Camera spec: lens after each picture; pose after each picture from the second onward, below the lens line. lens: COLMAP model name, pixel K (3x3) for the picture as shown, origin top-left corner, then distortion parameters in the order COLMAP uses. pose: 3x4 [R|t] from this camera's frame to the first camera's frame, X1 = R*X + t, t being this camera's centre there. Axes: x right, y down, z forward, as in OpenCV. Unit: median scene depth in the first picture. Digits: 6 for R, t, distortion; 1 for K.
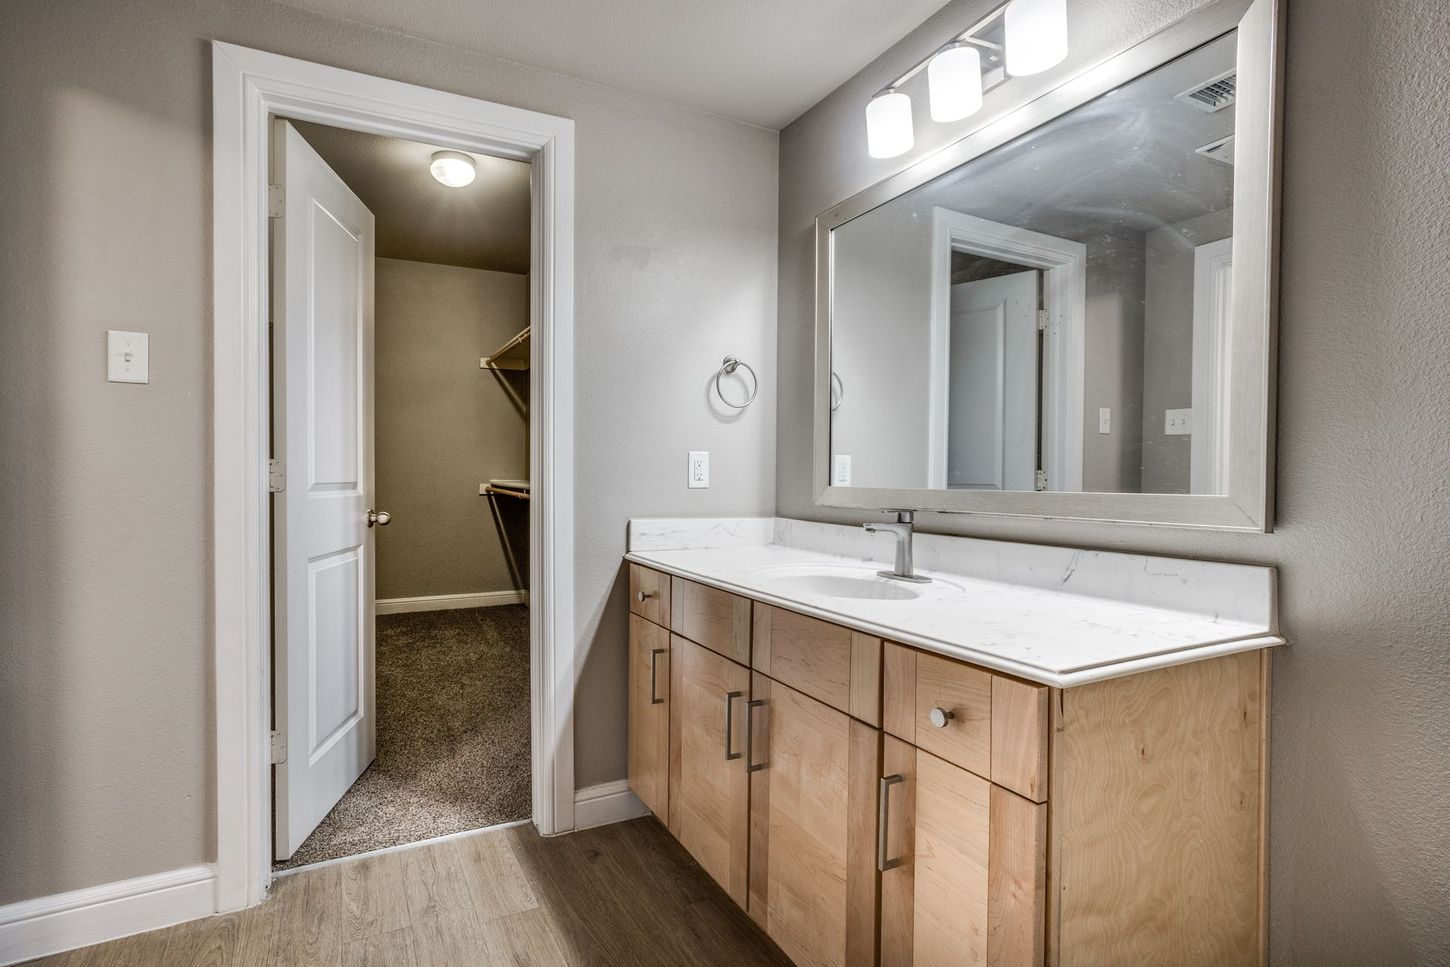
lens RADIAL K [[737.8, 0, 725.0], [0, 737.8, 483.5], [0, 0, 1]] dist [-0.000710, -0.000039]
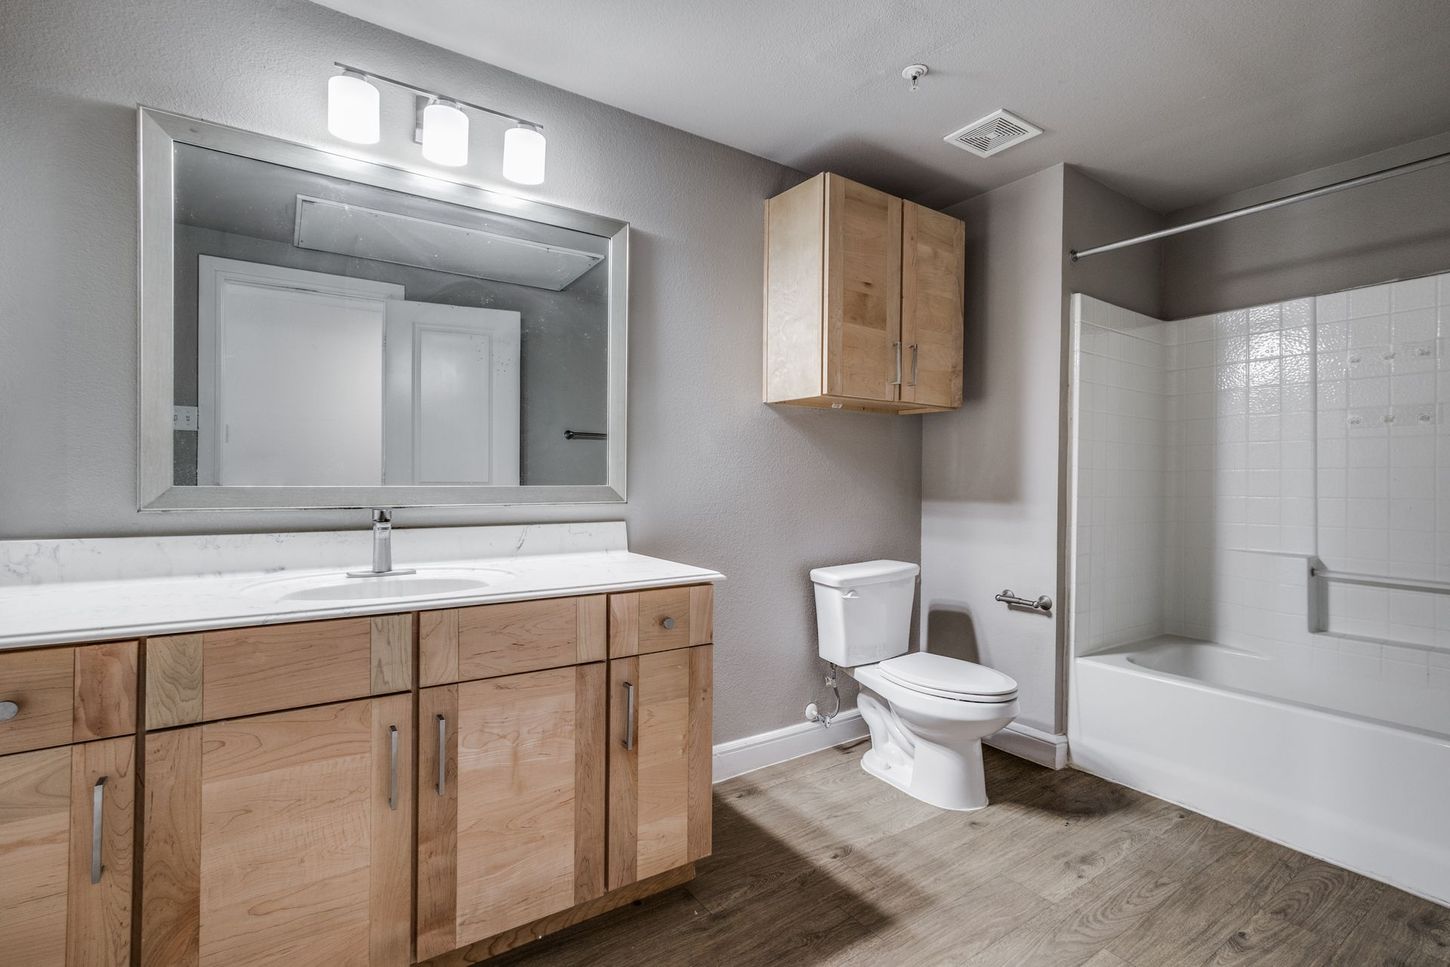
lens RADIAL K [[666.8, 0, 725.0], [0, 666.8, 483.5], [0, 0, 1]] dist [0.032307, 0.000037]
pose [[-0.139535, -0.011419, 0.990151, -0.822095], [-0.006591, 0.999922, 0.010603, -0.012617], [-0.990195, -0.005046, -0.139600, 0.733601]]
